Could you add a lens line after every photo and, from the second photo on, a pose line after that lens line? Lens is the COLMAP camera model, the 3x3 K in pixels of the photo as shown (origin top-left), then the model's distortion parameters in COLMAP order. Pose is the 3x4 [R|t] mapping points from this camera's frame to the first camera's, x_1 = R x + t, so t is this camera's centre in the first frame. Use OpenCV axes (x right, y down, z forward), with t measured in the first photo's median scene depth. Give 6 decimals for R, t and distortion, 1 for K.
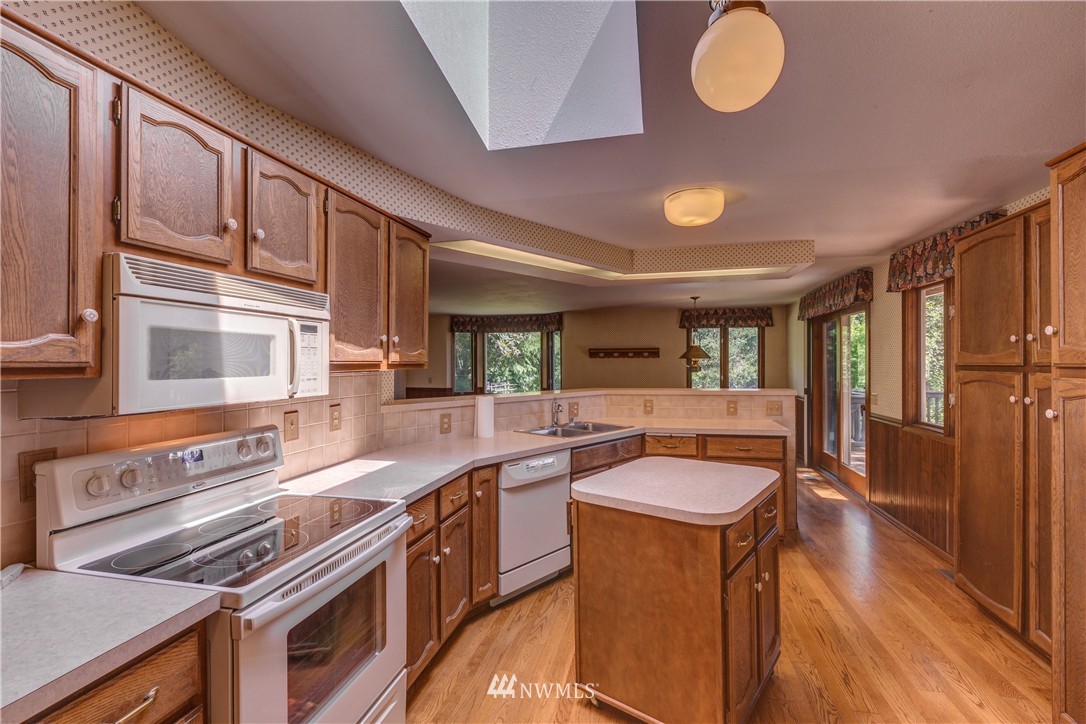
lens RADIAL K [[487.8, 0, 543.7], [0, 487.8, 359.9], [0, 0, 1]] dist [-0.004604, -0.000386]
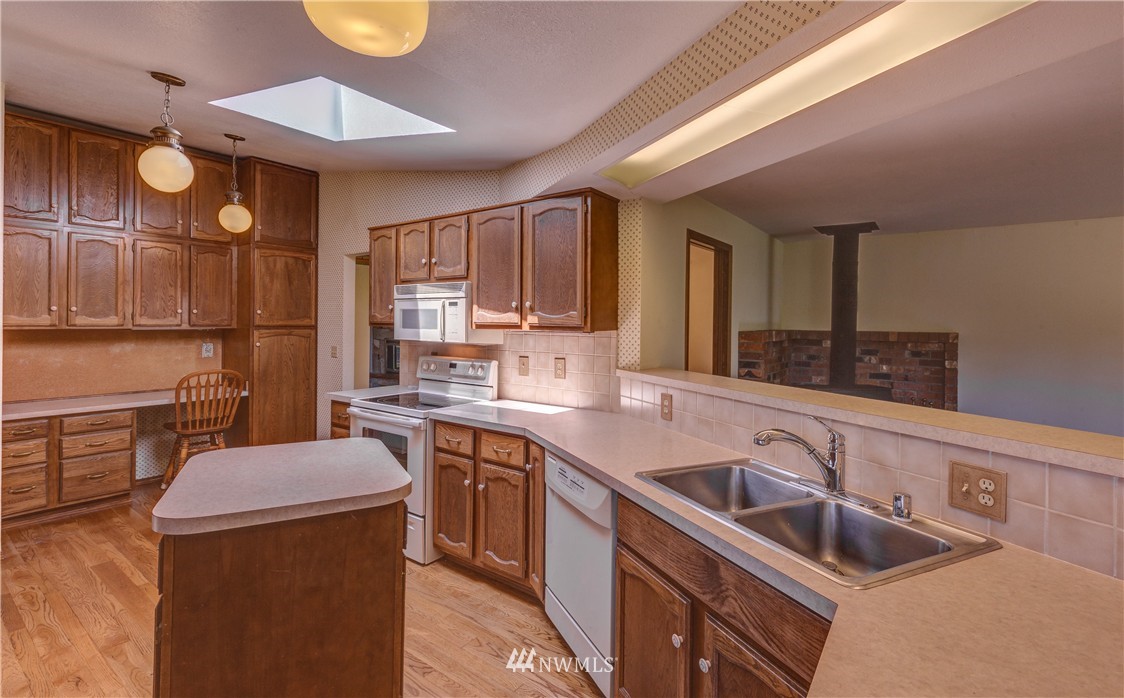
lens RADIAL K [[504.9, 0, 561.1], [0, 504.9, 324.1], [0, 0, 1]] dist [0.001063, -0.000236]
pose [[-0.402113, -0.005404, -0.915574, 0.935707], [-0.009297, 0.999955, -0.001819, 0.008947], [0.915543, 0.007780, -0.402146, 1.891409]]
